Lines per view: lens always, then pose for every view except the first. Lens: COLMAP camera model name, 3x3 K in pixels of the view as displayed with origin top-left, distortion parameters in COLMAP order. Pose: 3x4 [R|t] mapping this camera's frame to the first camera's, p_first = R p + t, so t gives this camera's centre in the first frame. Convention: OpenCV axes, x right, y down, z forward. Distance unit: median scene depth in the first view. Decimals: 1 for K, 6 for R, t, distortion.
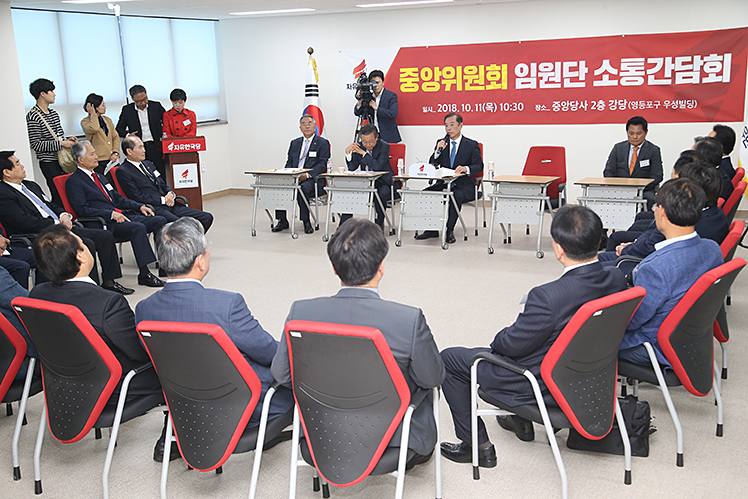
lens RADIAL K [[866.9, 0, 370.8], [0, 866.9, 255.6], [0, 0, 1]] dist [0.023576, 0.000000]
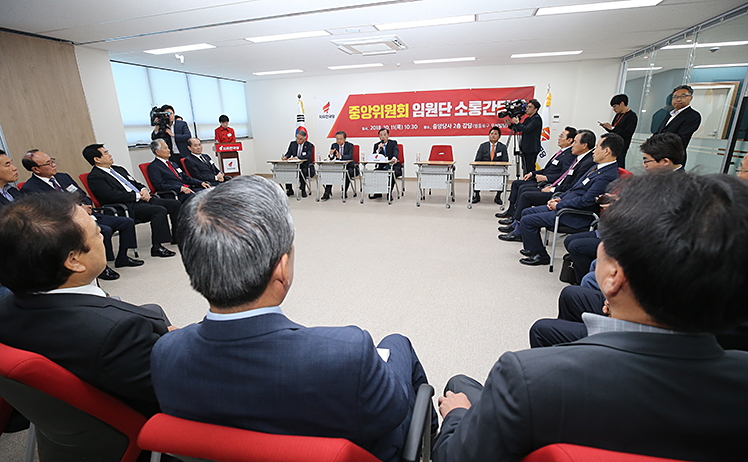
lens RADIAL K [[351.6, 0, 379.3], [0, 351.6, 231.7], [0, 0, 1]] dist [-0.062296, 0.000161]
pose [[0.981412, -0.044247, 0.186742, -0.061756], [0.029616, 0.996321, 0.080426, -0.008586], [-0.189614, -0.073400, 0.979111, 0.276469]]
